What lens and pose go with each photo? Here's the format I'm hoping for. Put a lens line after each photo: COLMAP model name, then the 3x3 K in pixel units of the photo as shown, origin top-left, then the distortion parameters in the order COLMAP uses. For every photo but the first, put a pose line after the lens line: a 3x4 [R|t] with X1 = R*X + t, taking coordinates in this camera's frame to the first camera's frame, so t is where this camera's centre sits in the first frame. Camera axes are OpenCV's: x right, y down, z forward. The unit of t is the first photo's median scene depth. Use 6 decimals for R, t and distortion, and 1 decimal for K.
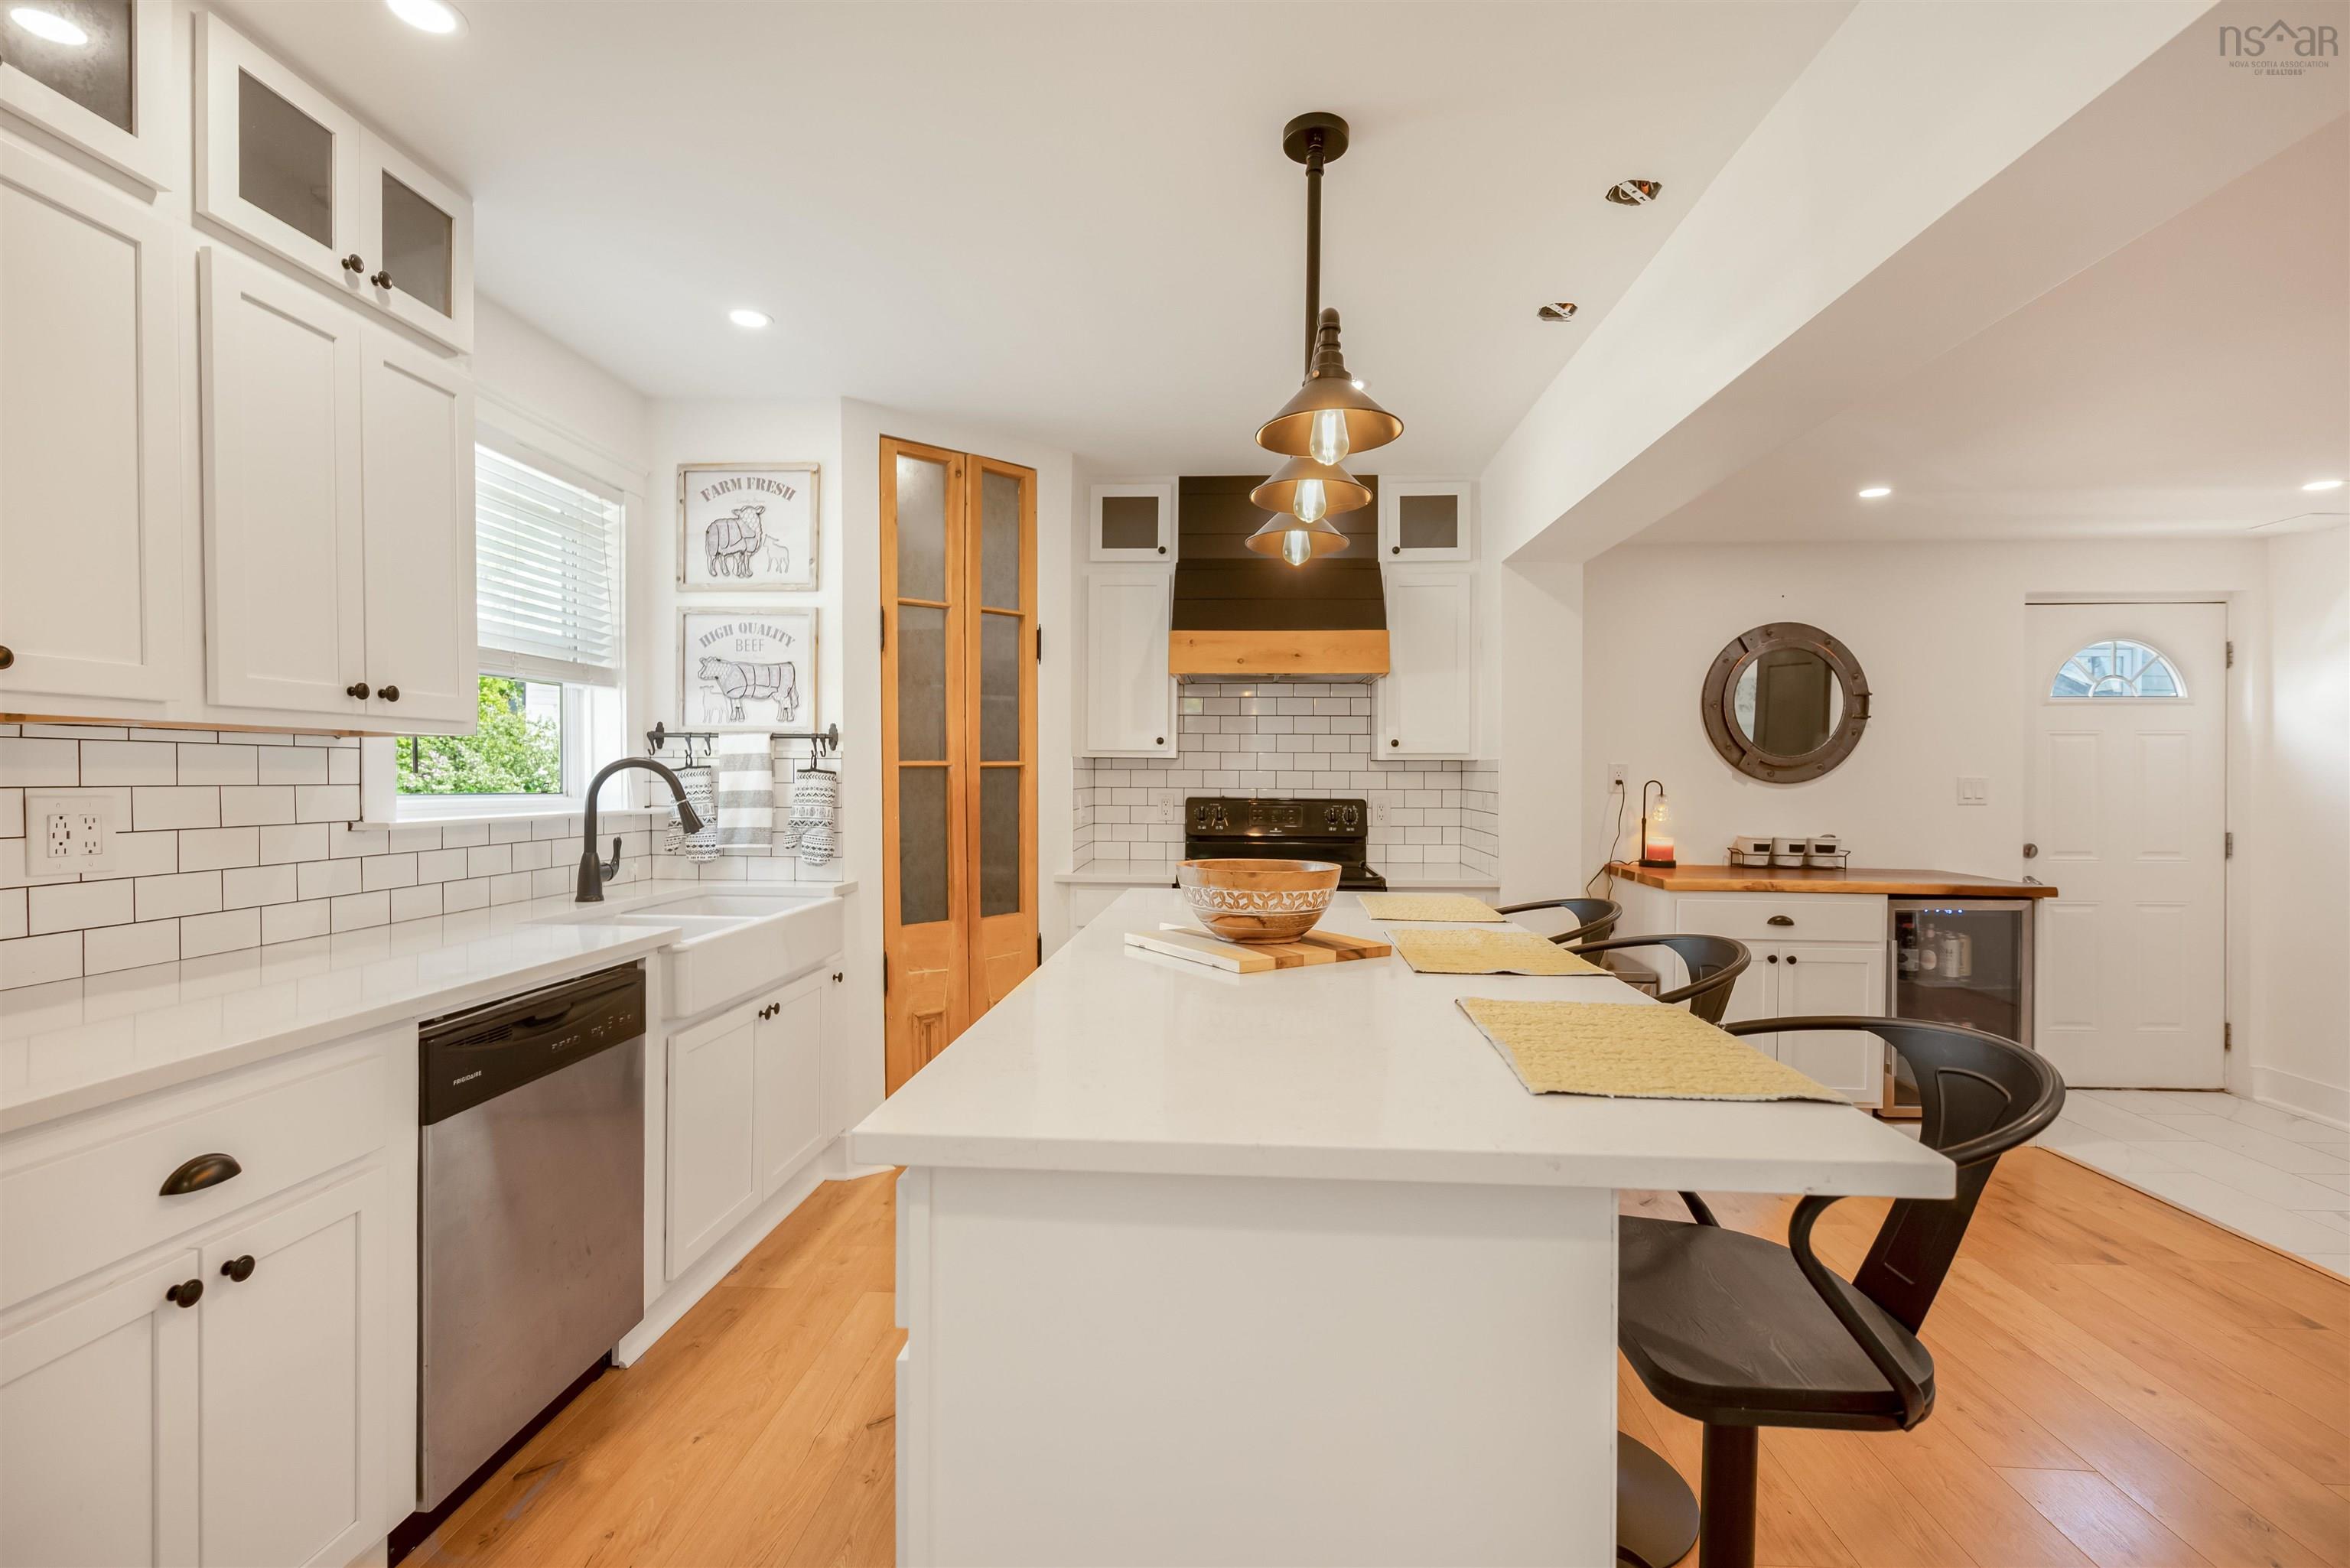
lens RADIAL K [[1067.0, 0, 1185.0], [0, 1067.0, 779.6], [0, 0, 1]] dist [0.004624, -0.002348]
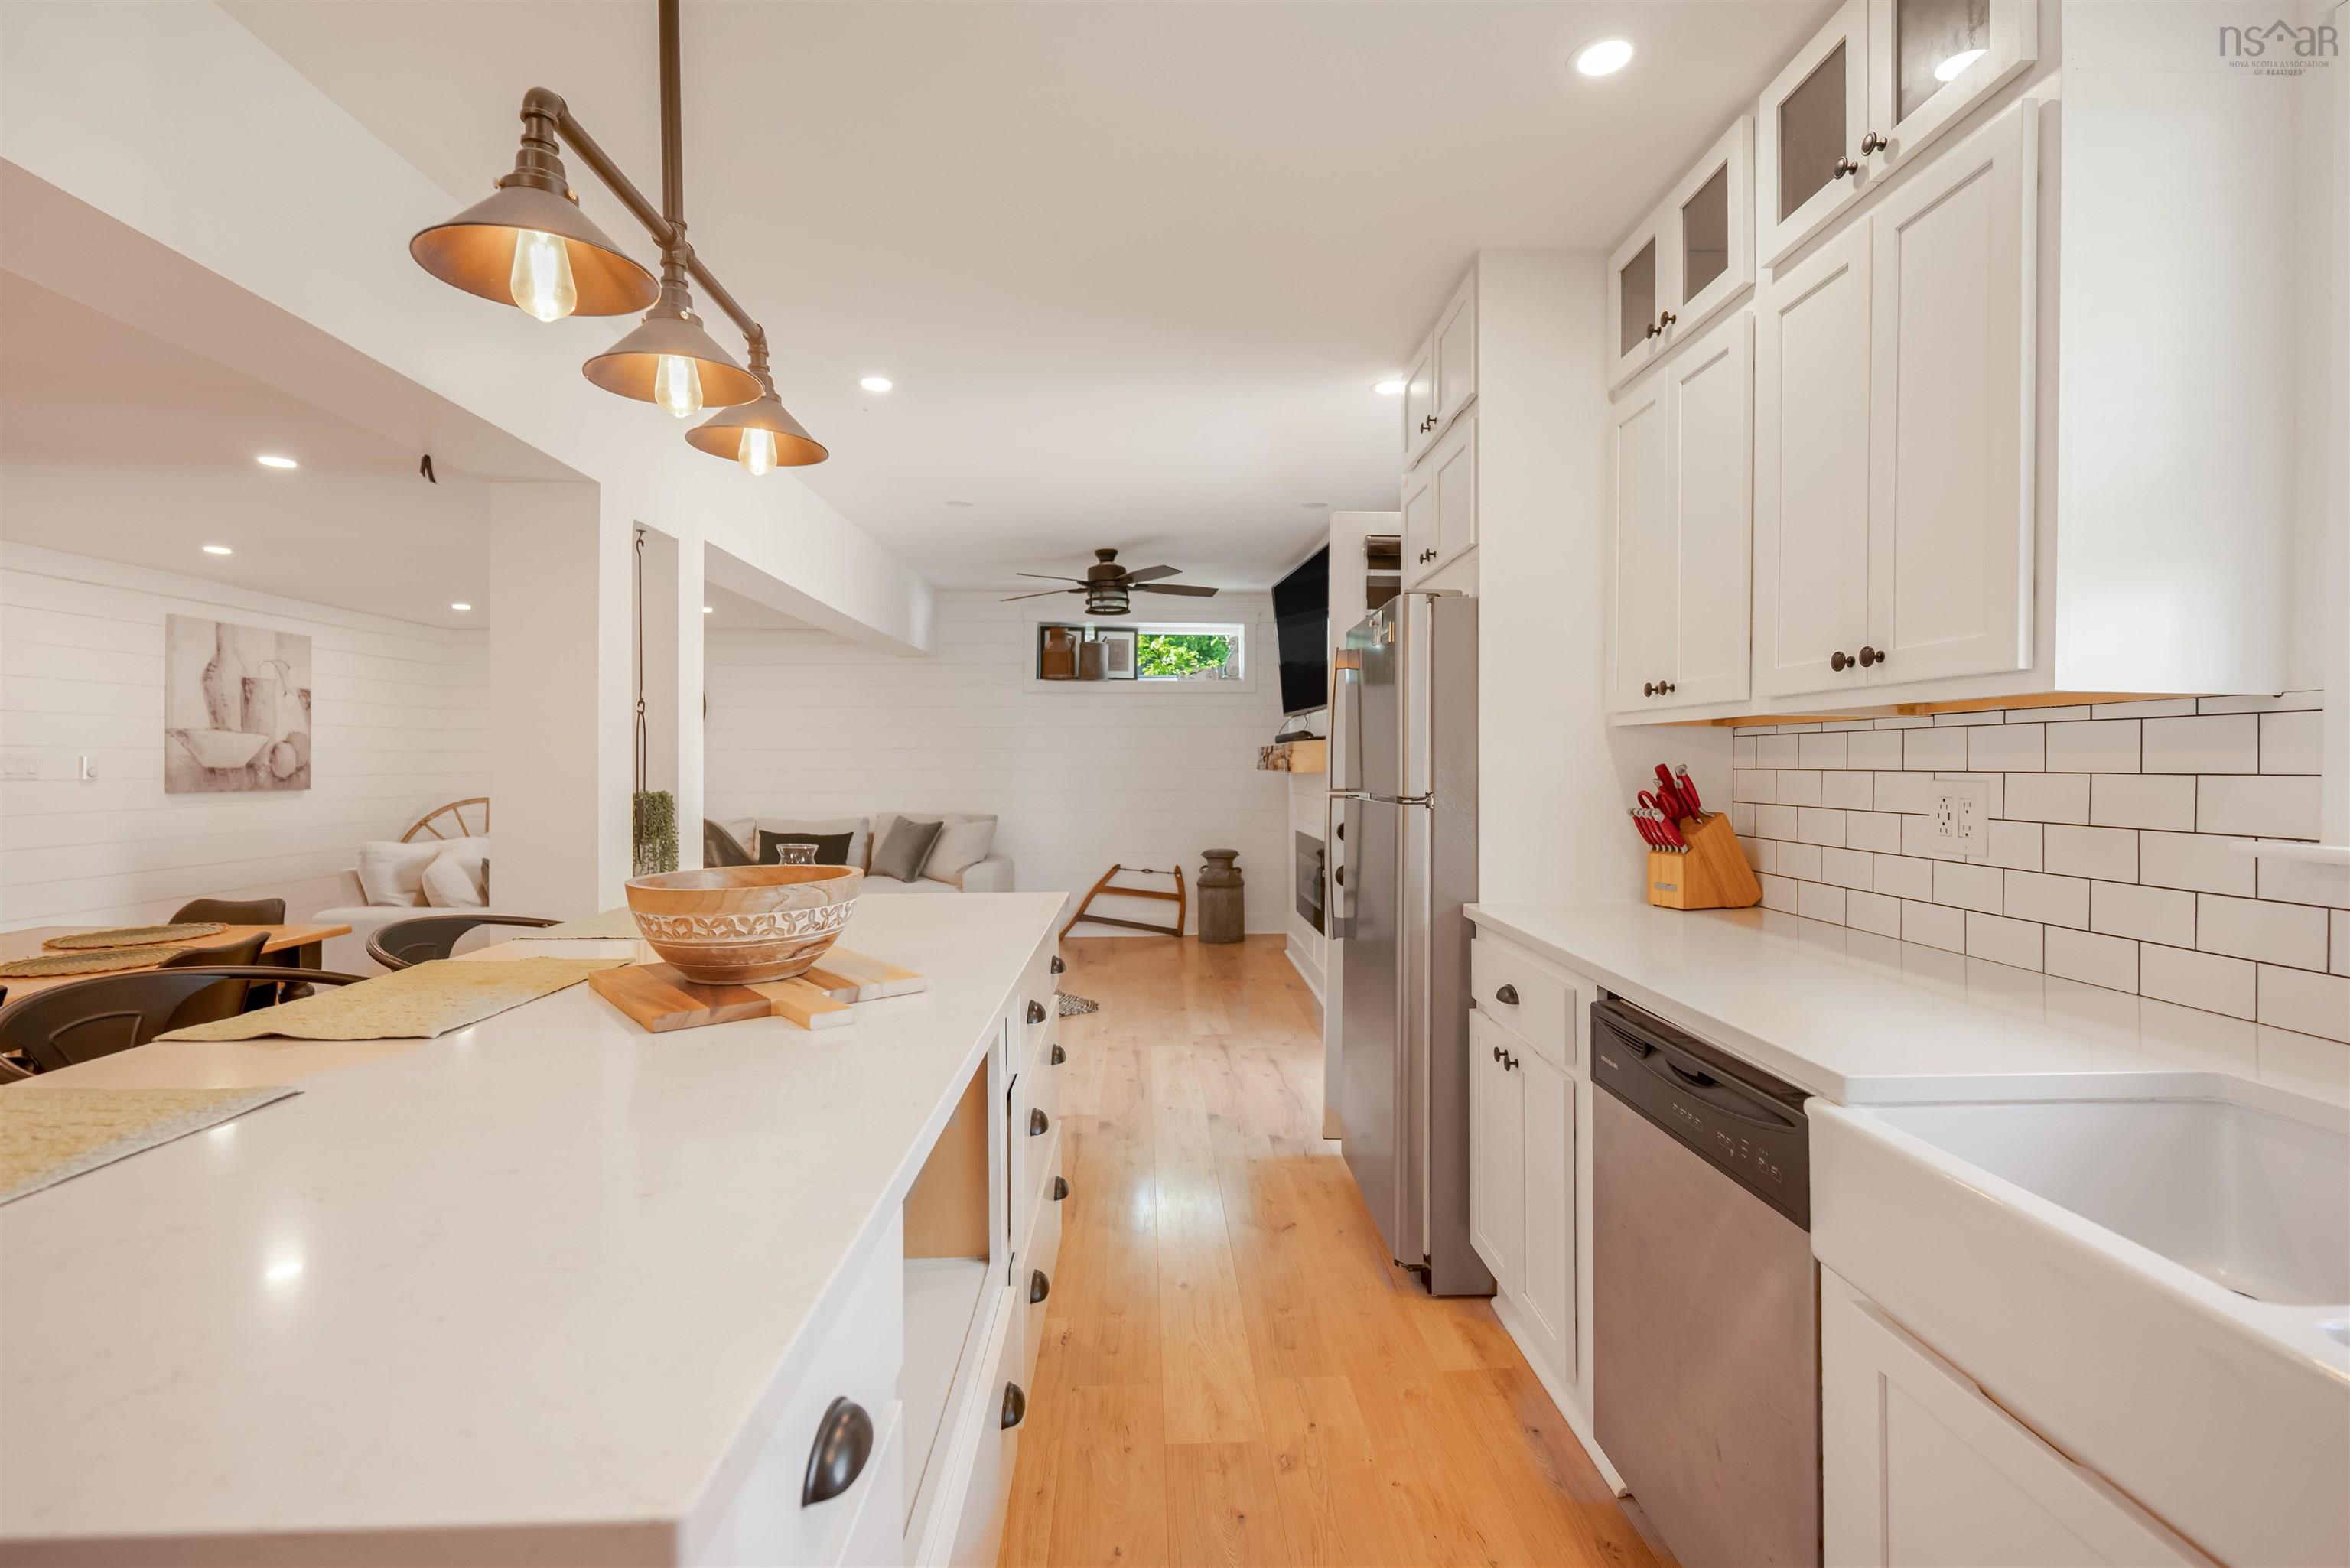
lens RADIAL K [[1067.0, 0, 1172.3], [0, 1067.0, 760.0], [0, 0, 1]] dist [0.004624, -0.002348]
pose [[-0.996840, -0.003094, -0.079376, -0.075588], [-0.003097, 0.999995, -0.000084, -0.000793], [0.079376, 0.000162, -0.996845, 0.818682]]
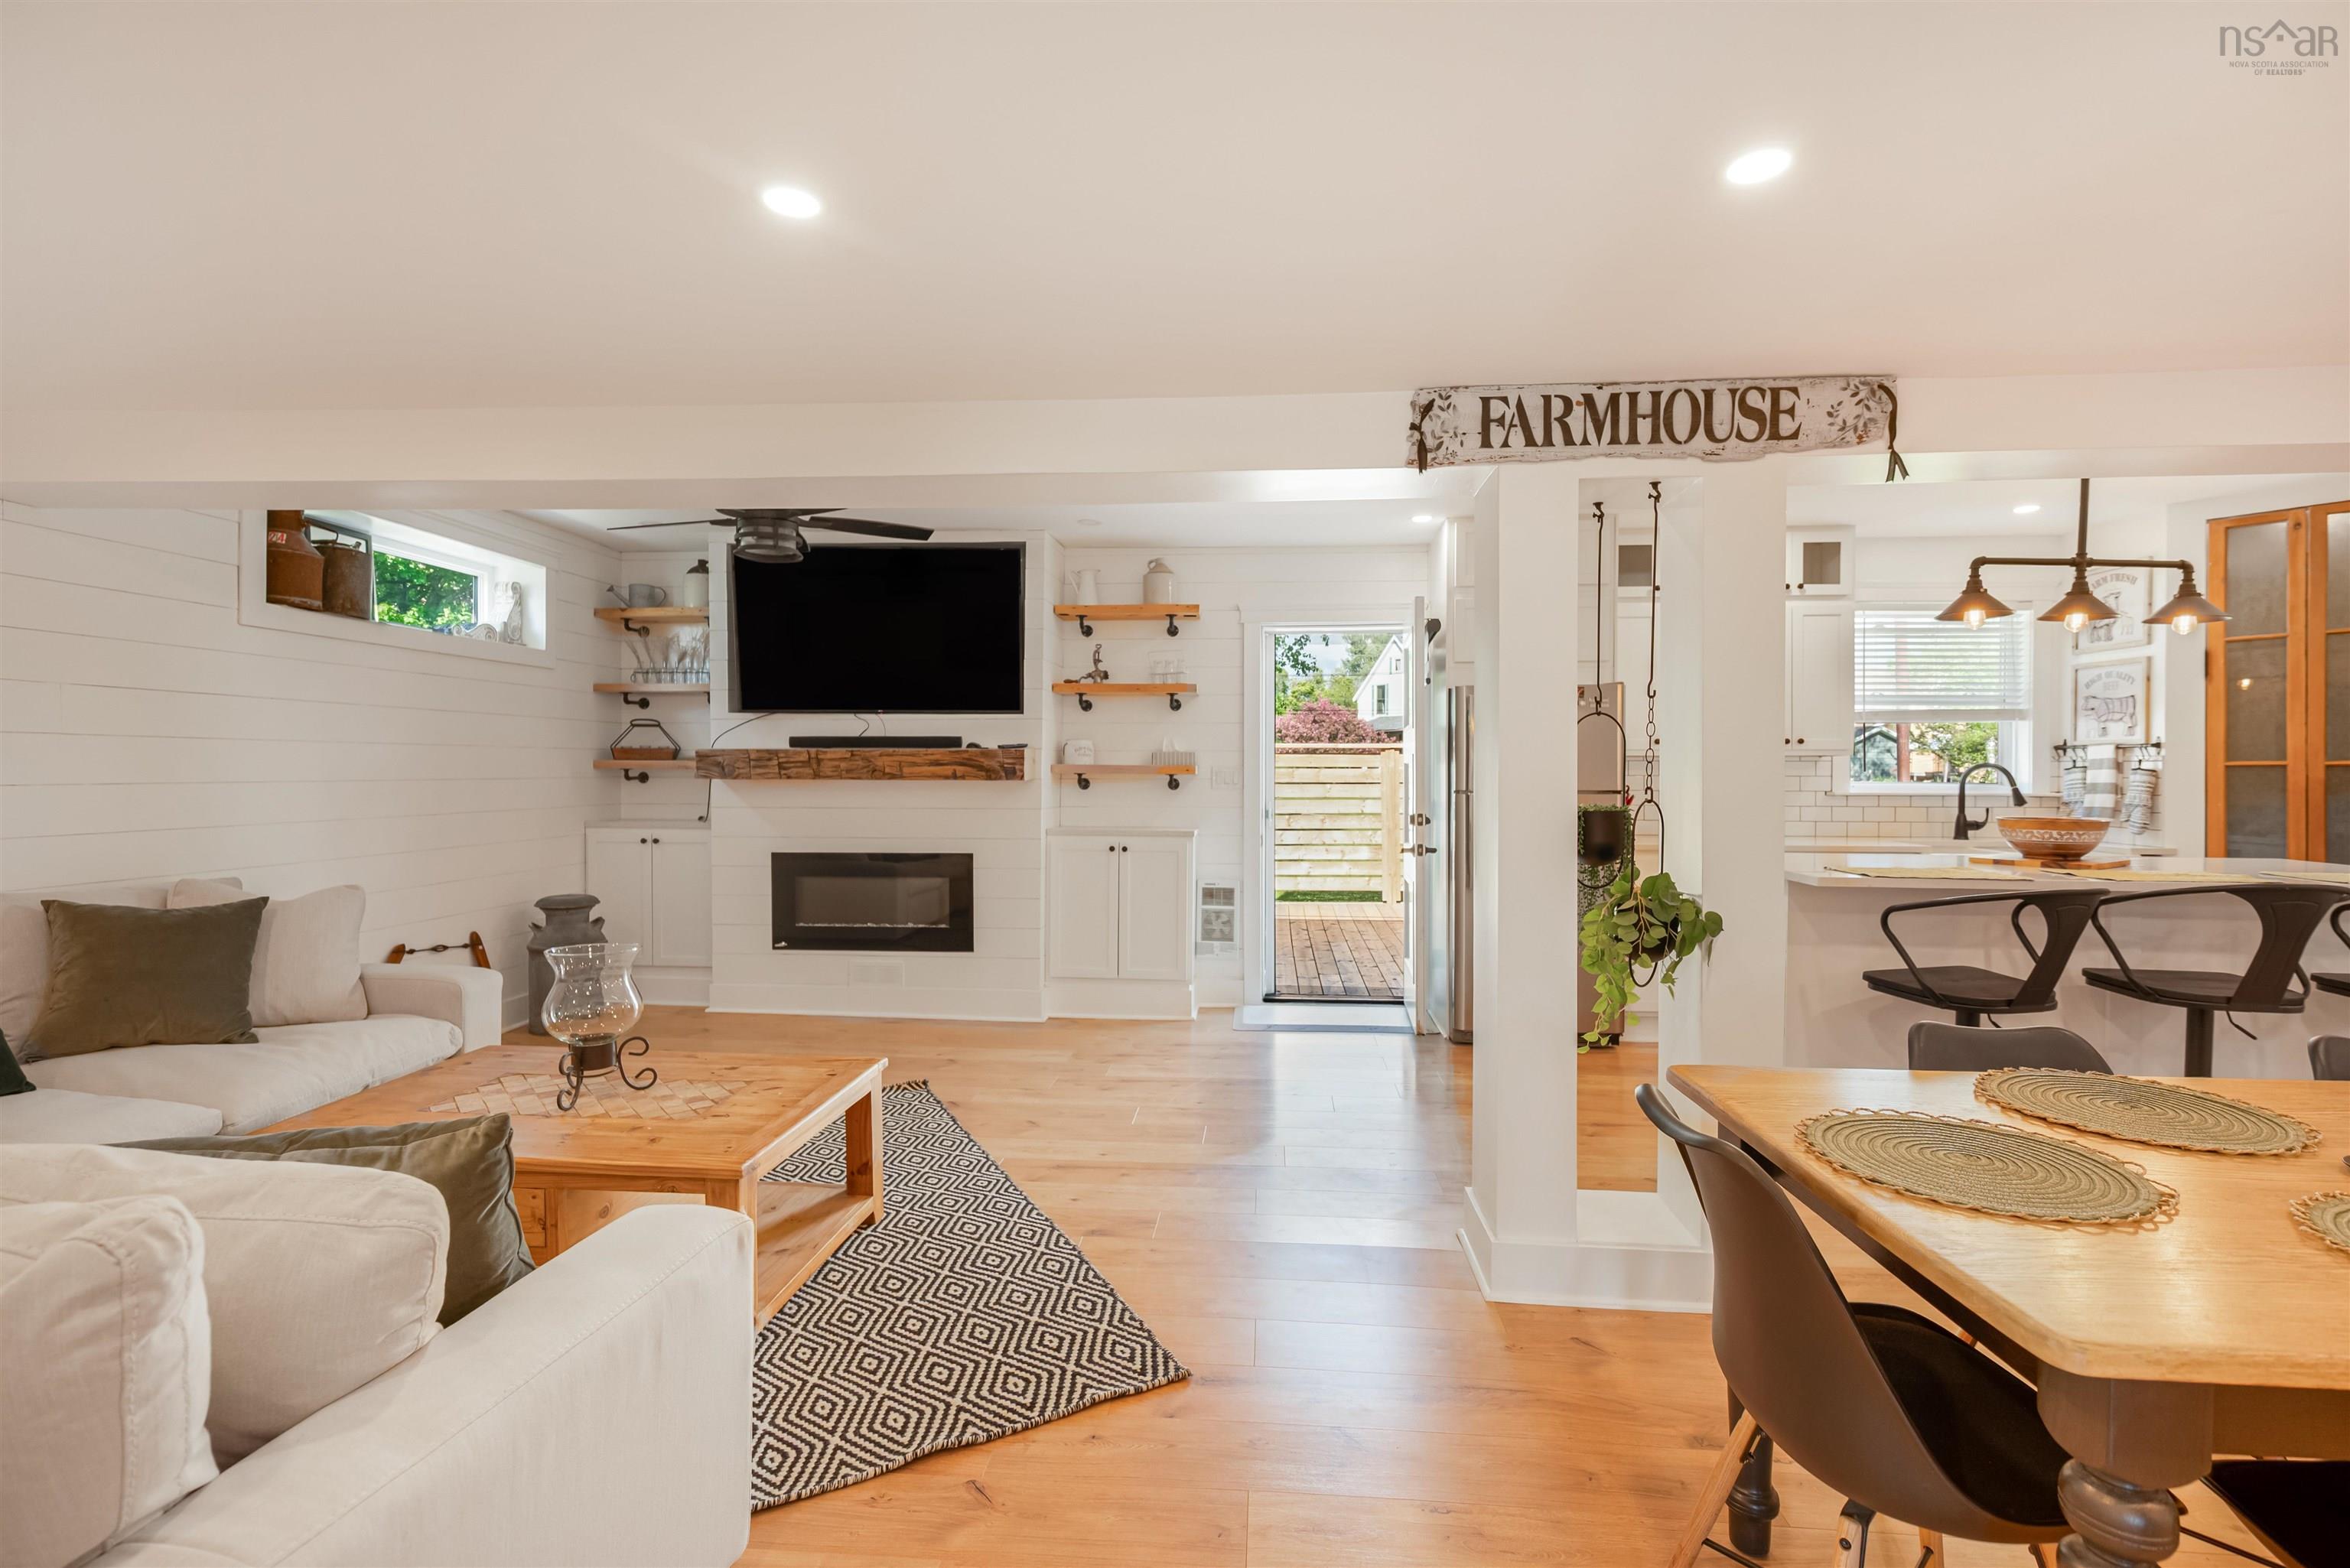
lens RADIAL K [[1067.0, 0, 1190.1], [0, 1067.0, 779.5], [0, 0, 1]] dist [0.004624, -0.002348]
pose [[-0.026102, 0.004611, -0.999649, 0.905107], [-0.005785, 0.999972, 0.004764, 0.004805], [0.999643, 0.005908, -0.026075, -0.203981]]
